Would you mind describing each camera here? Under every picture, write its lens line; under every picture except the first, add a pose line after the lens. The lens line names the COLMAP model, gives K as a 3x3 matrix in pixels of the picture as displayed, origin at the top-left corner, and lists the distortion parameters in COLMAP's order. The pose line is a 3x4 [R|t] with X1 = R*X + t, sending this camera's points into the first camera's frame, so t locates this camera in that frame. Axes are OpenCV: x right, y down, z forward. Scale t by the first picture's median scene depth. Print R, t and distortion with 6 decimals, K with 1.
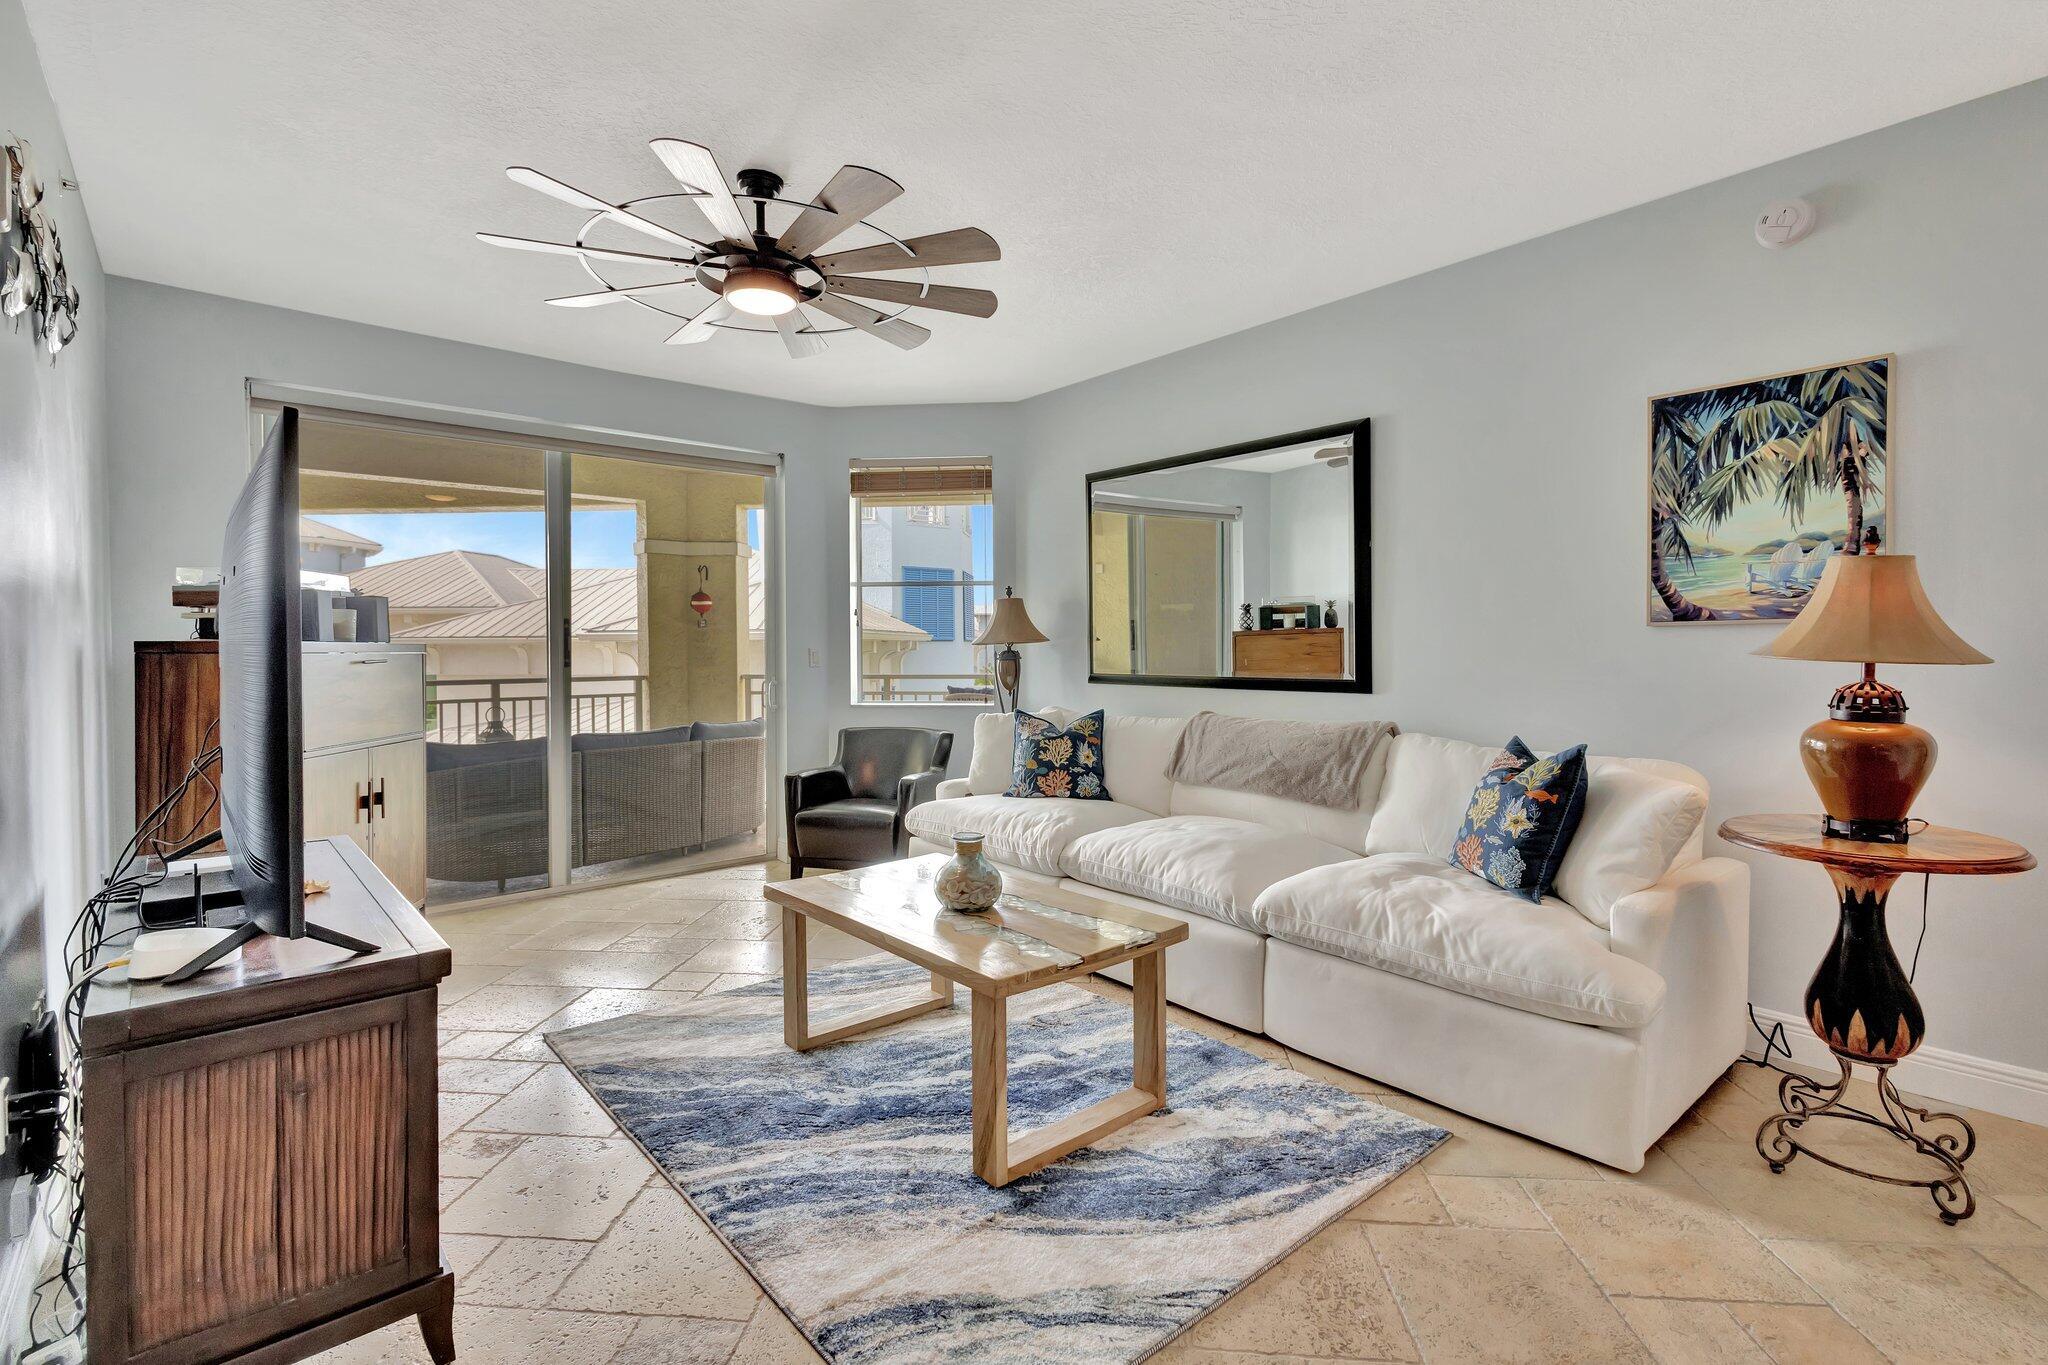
lens RADIAL K [[953.5, 0, 1036.2], [0, 953.5, 676.7], [0, 0, 1]] dist [0.006428, 0.000139]
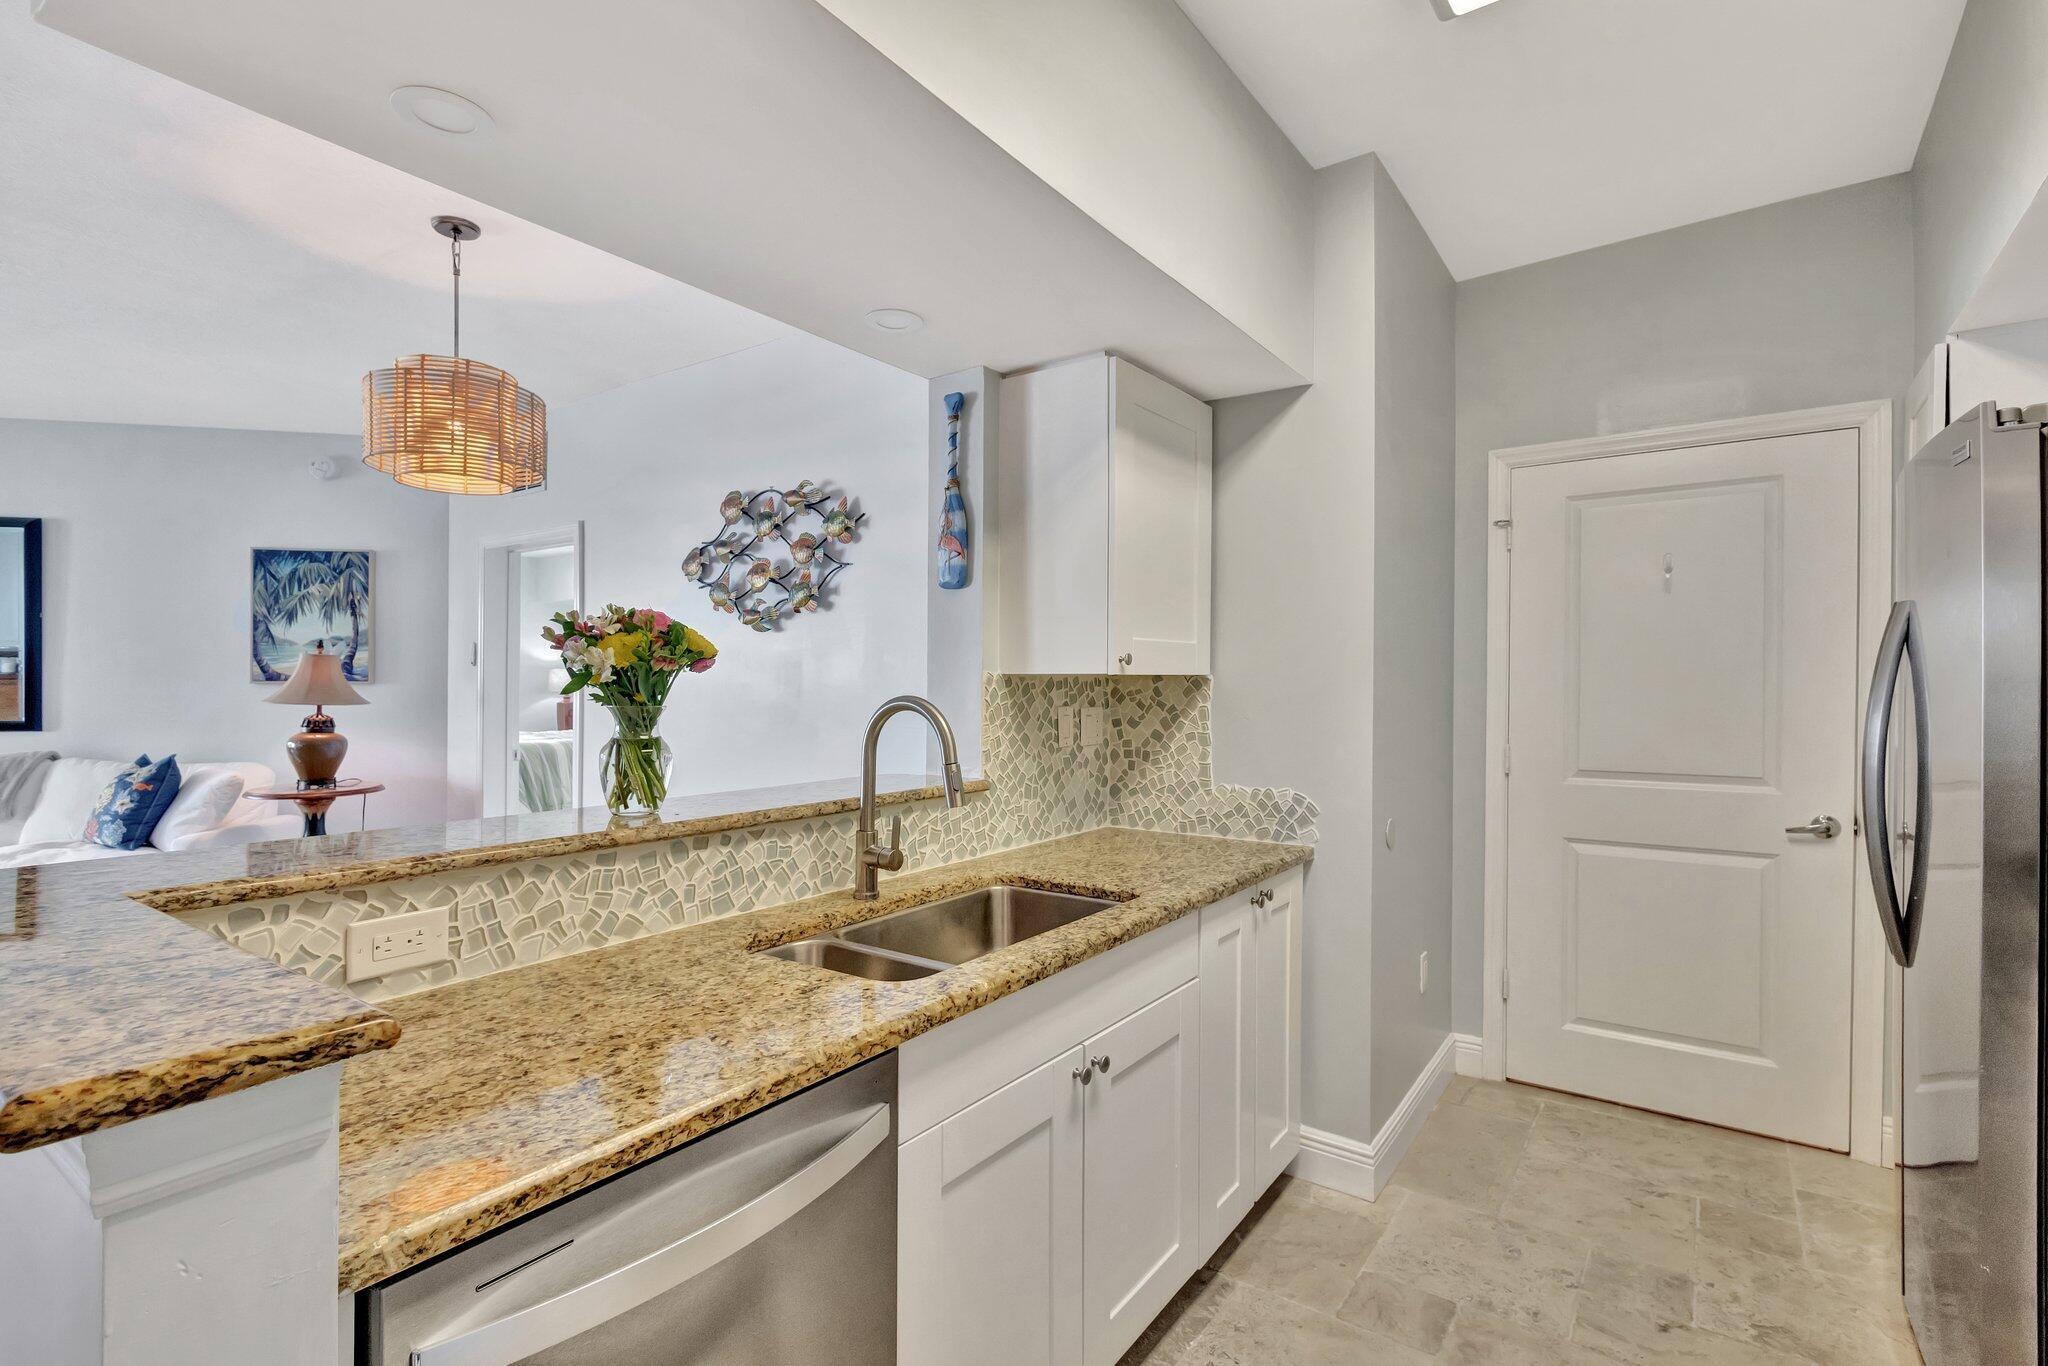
lens RADIAL K [[953.5, 0, 1036.2], [0, 953.5, 677.2], [0, 0, 1]] dist [0.006428, 0.000139]
pose [[0.520169, 0.016065, 0.853912, -0.080034], [0.019869, 0.999325, -0.030904, 0.016331], [-0.853832, 0.033042, 0.519498, -1.115389]]
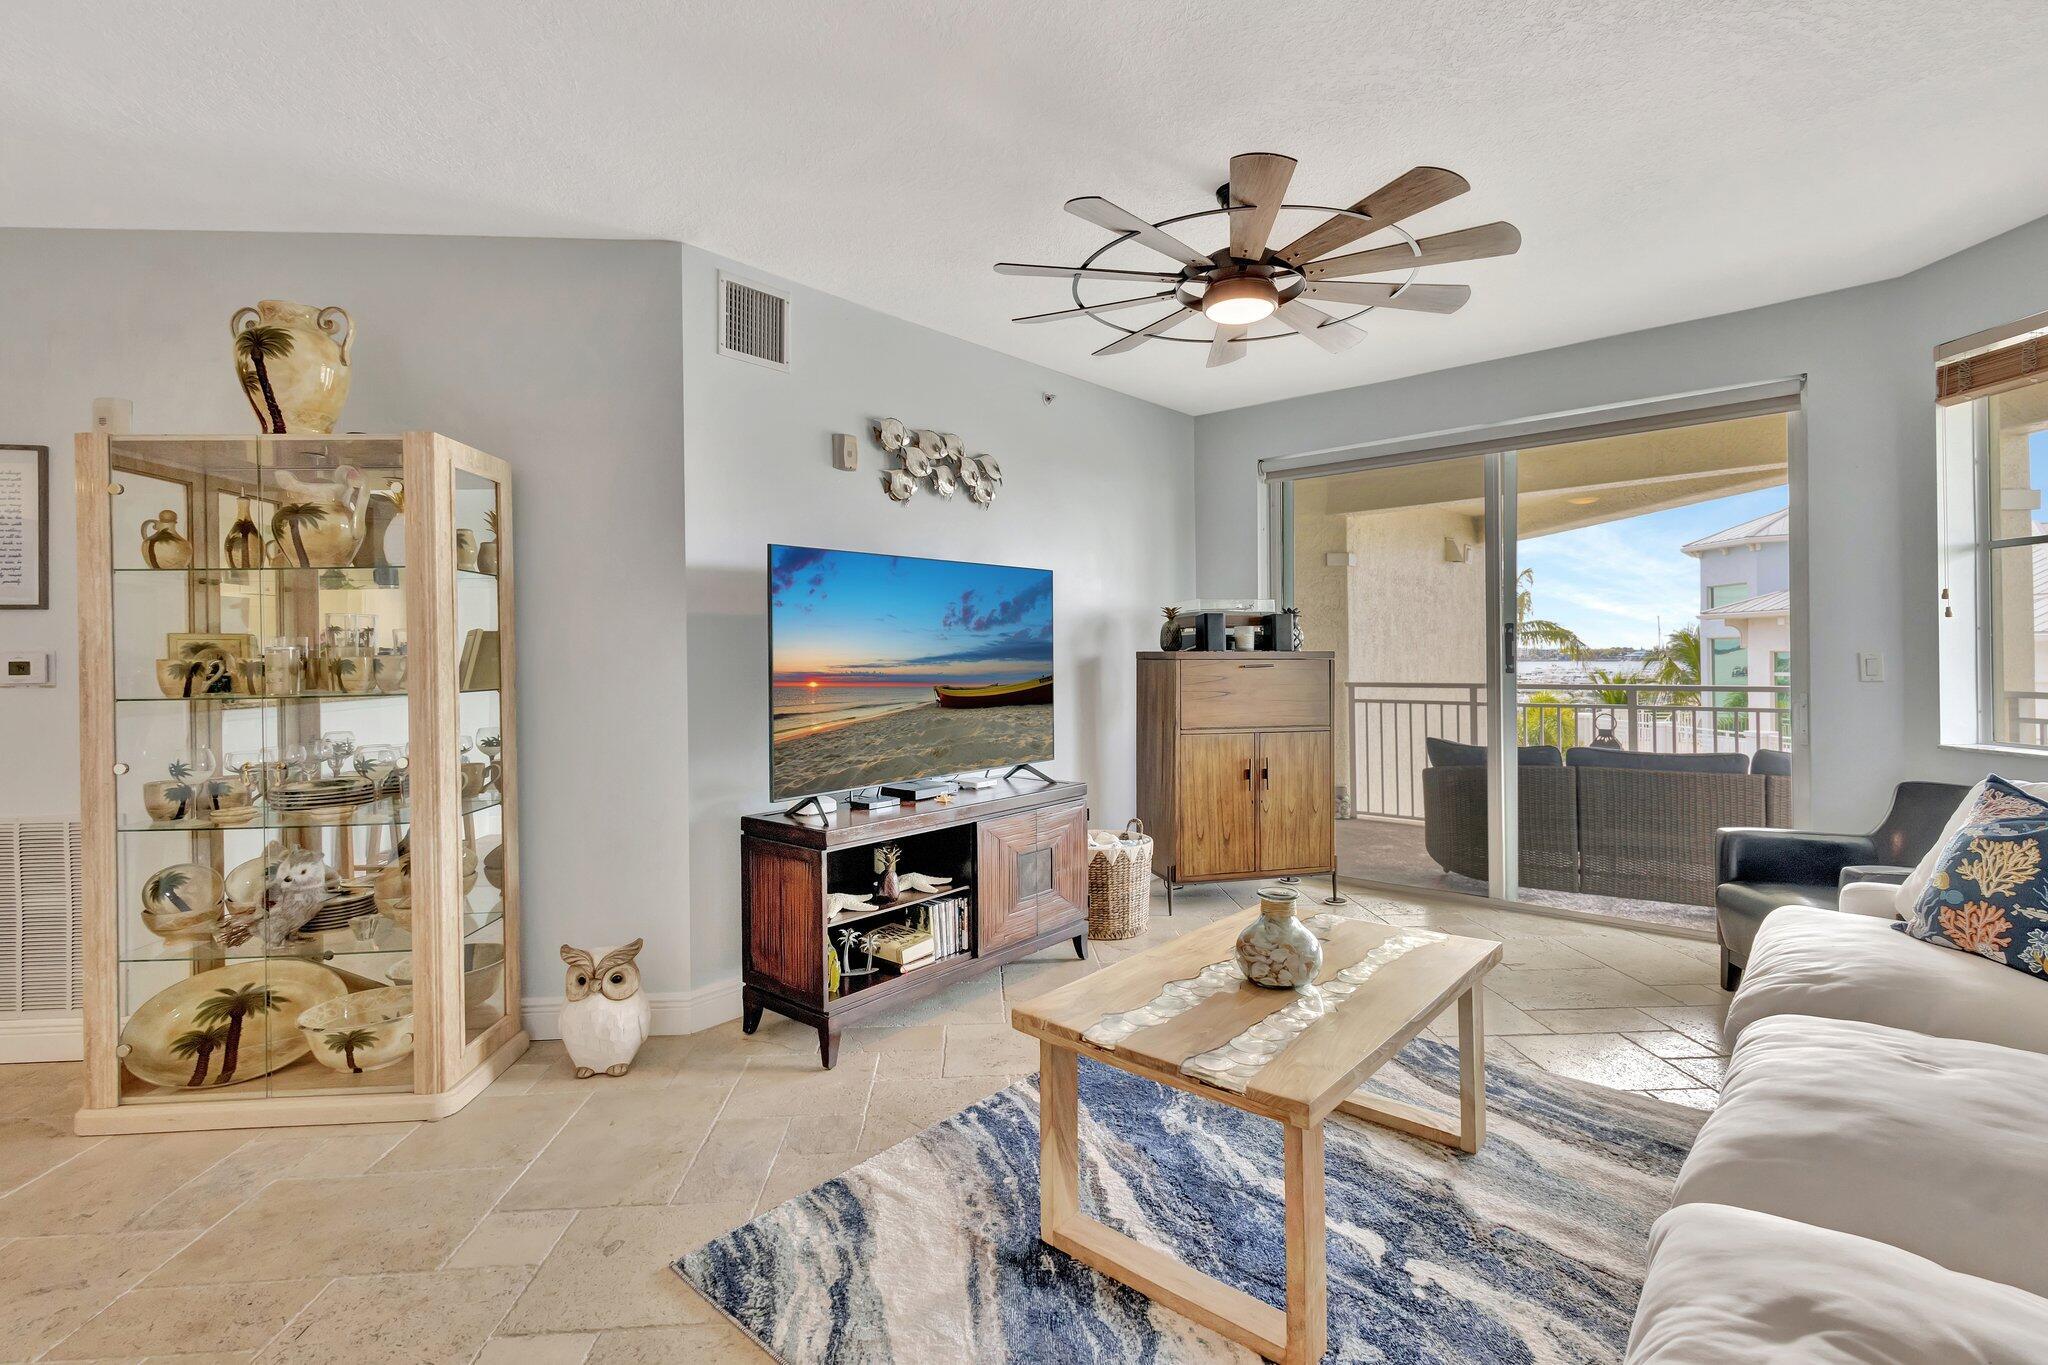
lens RADIAL K [[960.7, 0, 1029.1], [0, 960.7, 663.4], [0, 0, 1]] dist [0.003173, -0.000419]
pose [[0.115194, 0.010642, -0.993286, 0.672927], [-0.022013, 0.999724, 0.008158, -0.028371], [0.993099, 0.020925, 0.115397, 0.657710]]
